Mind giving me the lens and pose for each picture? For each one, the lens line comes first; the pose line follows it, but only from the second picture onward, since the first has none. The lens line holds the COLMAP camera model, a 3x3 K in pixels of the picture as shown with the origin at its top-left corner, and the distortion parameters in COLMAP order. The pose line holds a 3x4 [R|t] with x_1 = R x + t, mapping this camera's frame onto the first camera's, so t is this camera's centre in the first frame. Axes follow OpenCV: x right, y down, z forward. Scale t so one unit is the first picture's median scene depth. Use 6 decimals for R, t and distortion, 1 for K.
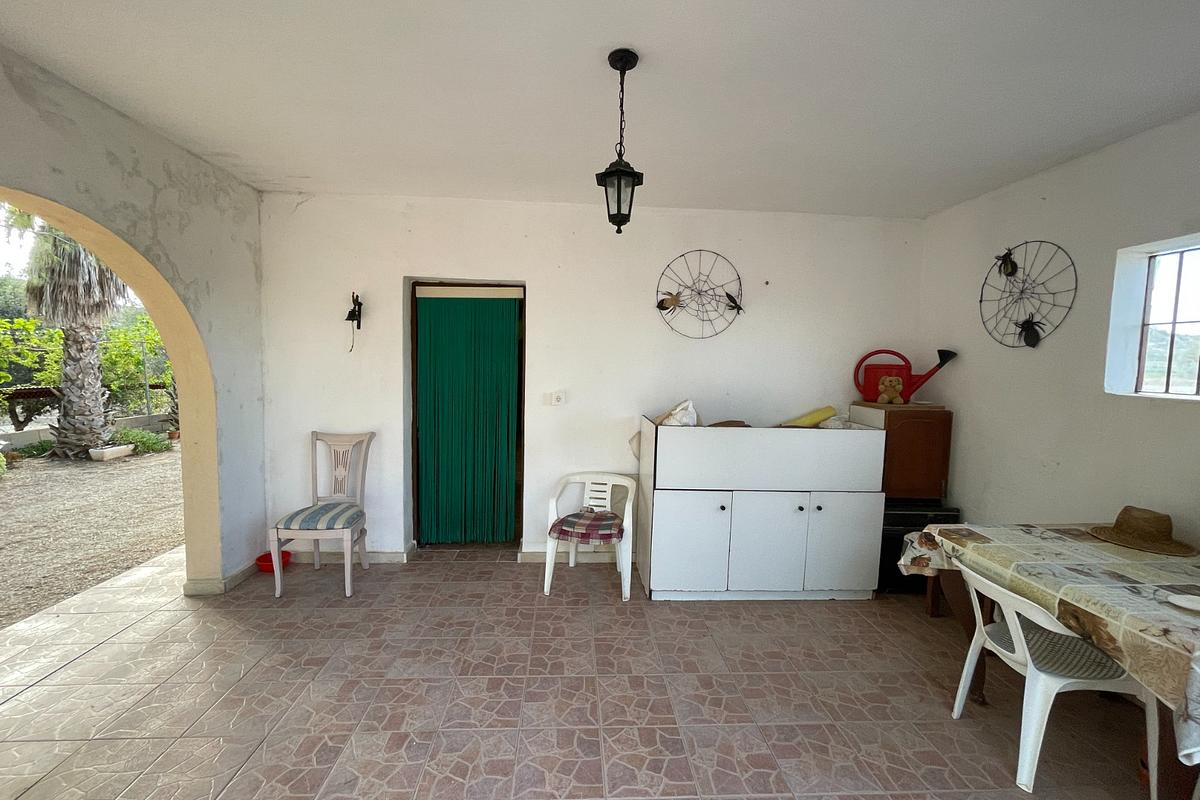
lens RADIAL K [[478.4, 0, 598.3], [0, 478.4, 398.6], [0, 0, 1]] dist [-0.003282, -0.001070]
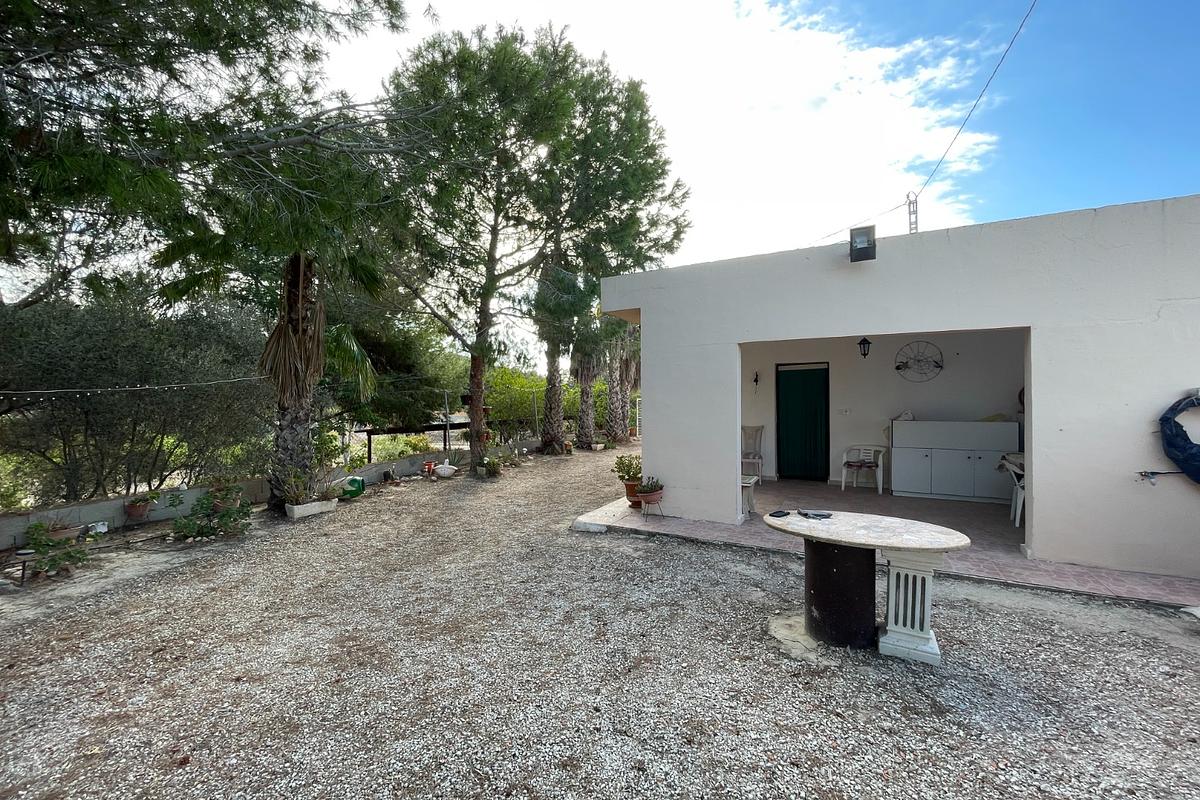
lens RADIAL K [[478.4, 0, 595.3], [0, 478.4, 397.9], [0, 0, 1]] dist [-0.003282, -0.001070]
pose [[0.850354, -0.028200, -0.525456, 0.099684], [-0.015622, 0.996770, -0.078776, 0.132938], [0.525980, 0.075196, 0.847166, -1.552018]]
